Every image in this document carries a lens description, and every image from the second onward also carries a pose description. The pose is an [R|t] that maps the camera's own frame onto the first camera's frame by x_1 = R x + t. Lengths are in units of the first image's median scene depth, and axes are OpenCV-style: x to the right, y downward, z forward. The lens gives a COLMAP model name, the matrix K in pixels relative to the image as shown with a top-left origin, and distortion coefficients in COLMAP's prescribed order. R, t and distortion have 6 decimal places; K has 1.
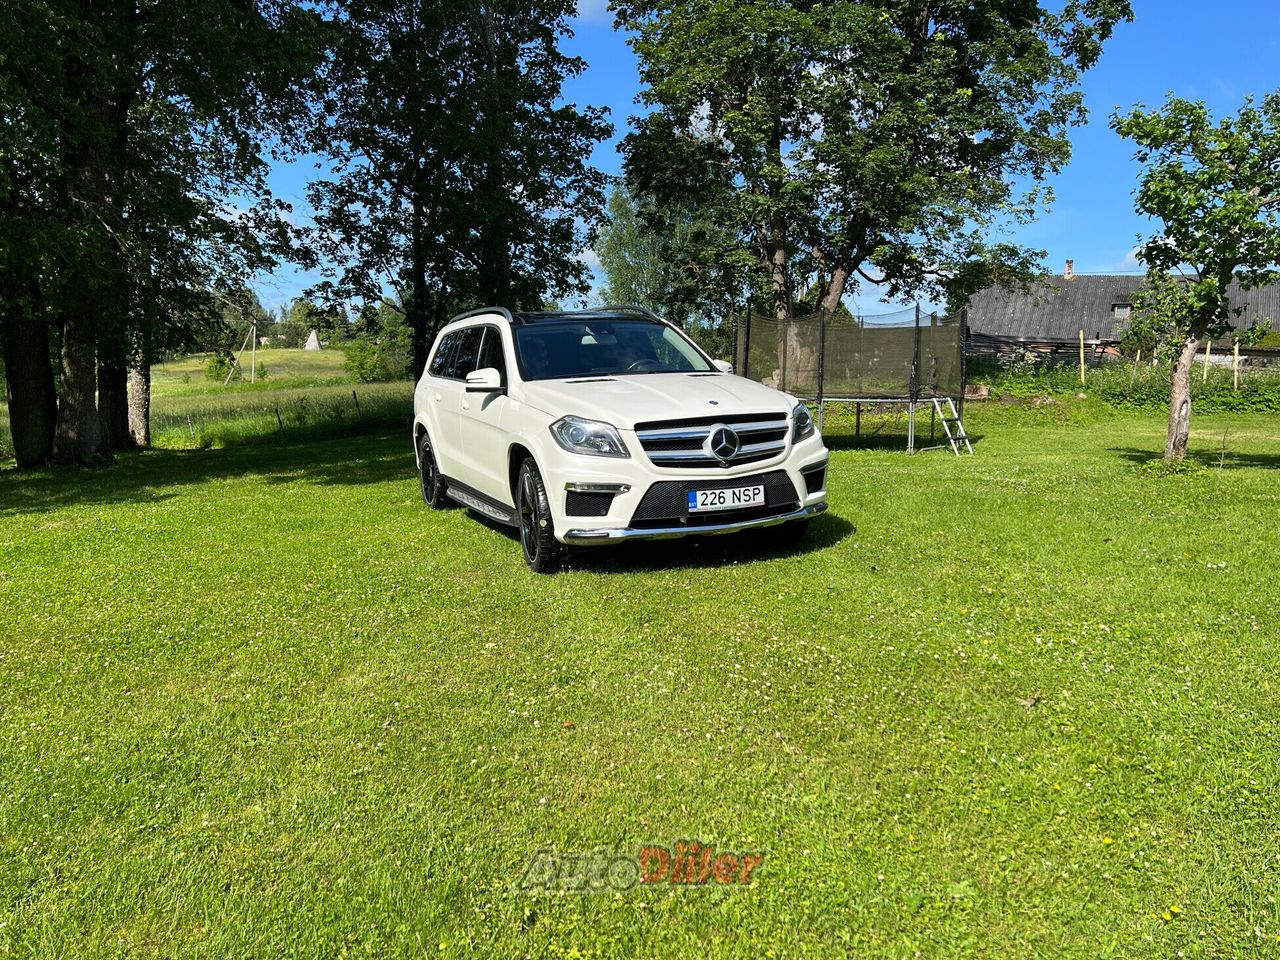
lens RADIAL K [[967.0, 0, 639.9], [0, 967.0, 487.4], [0, 0, 1]] dist [0.040320, -0.049298]
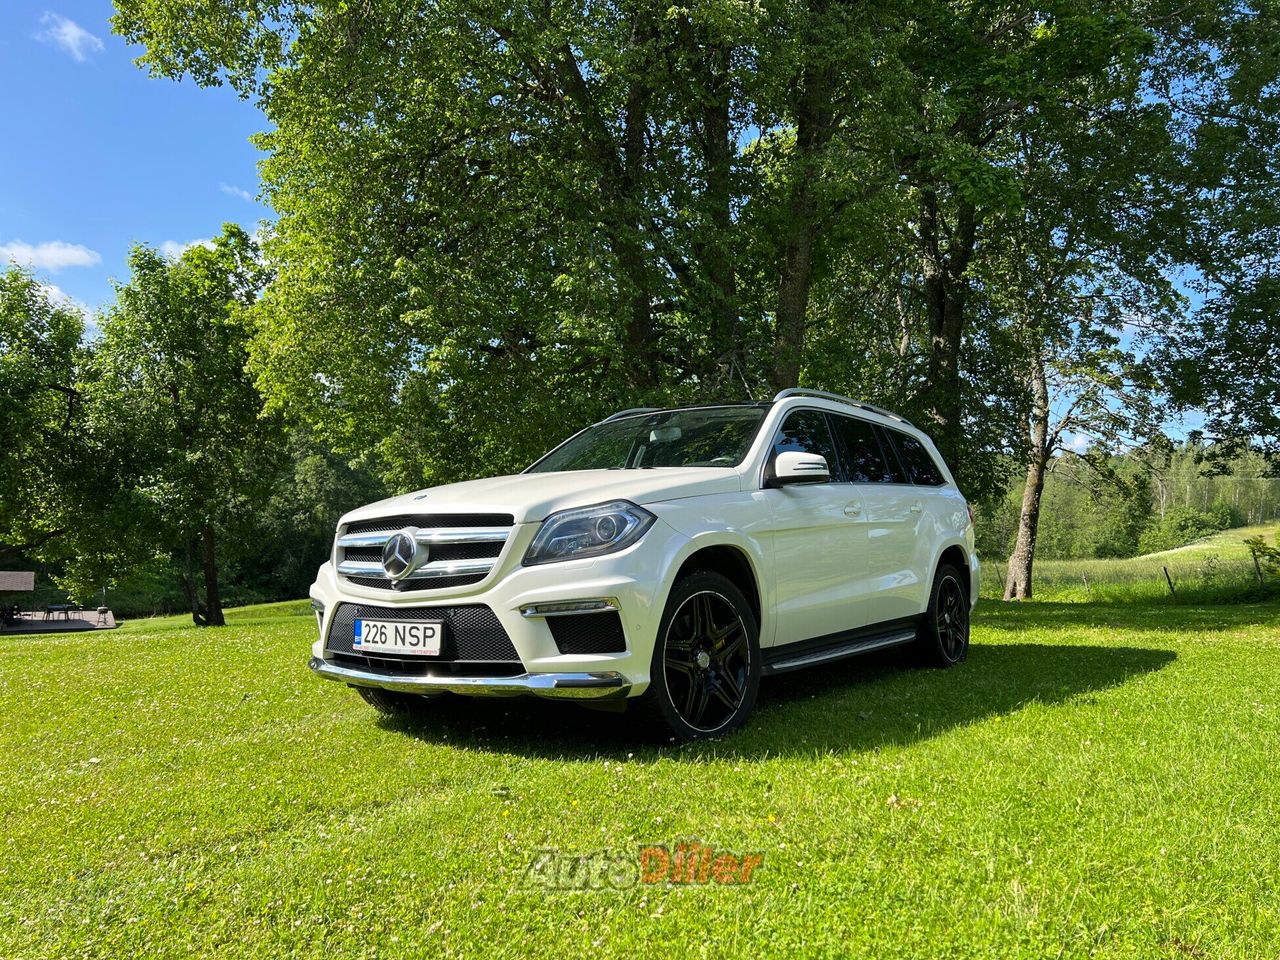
lens RADIAL K [[967.0, 0, 649.9], [0, 967.0, 480.3], [0, 0, 1]] dist [0.040320, -0.049298]
pose [[0.511386, -0.039212, -0.858456, 0.721453], [-0.111544, 0.987479, -0.111553, -0.038529], [0.852081, 0.152802, 0.500609, 0.743900]]
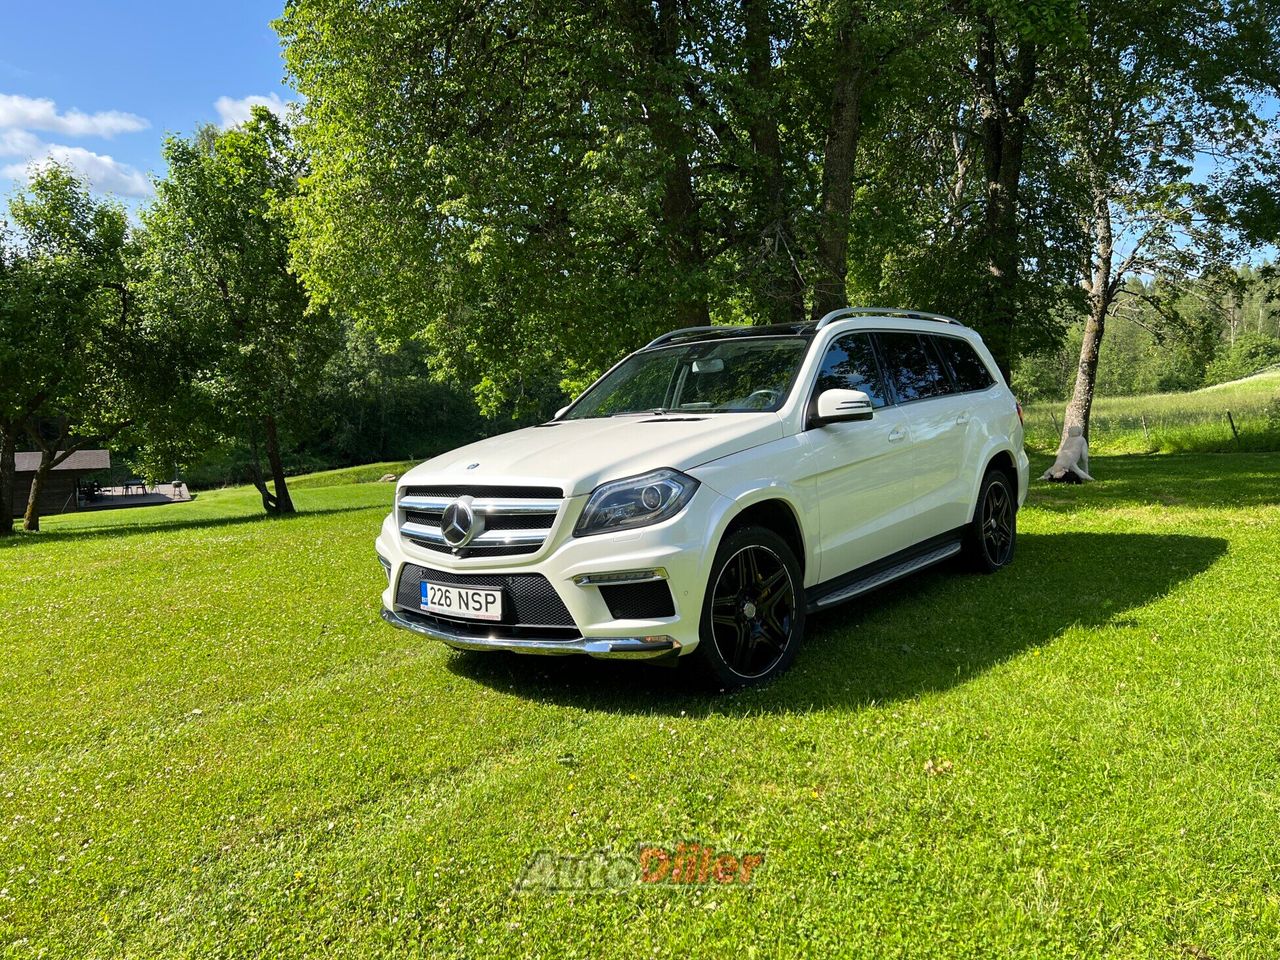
lens RADIAL K [[967.0, 0, 647.8], [0, 967.0, 476.2], [0, 0, 1]] dist [0.040320, -0.049298]
pose [[0.465196, 0.074801, -0.882042, 0.737401], [-0.075446, 0.996148, 0.044687, -0.116322], [0.881987, 0.045758, 0.469048, 0.730924]]
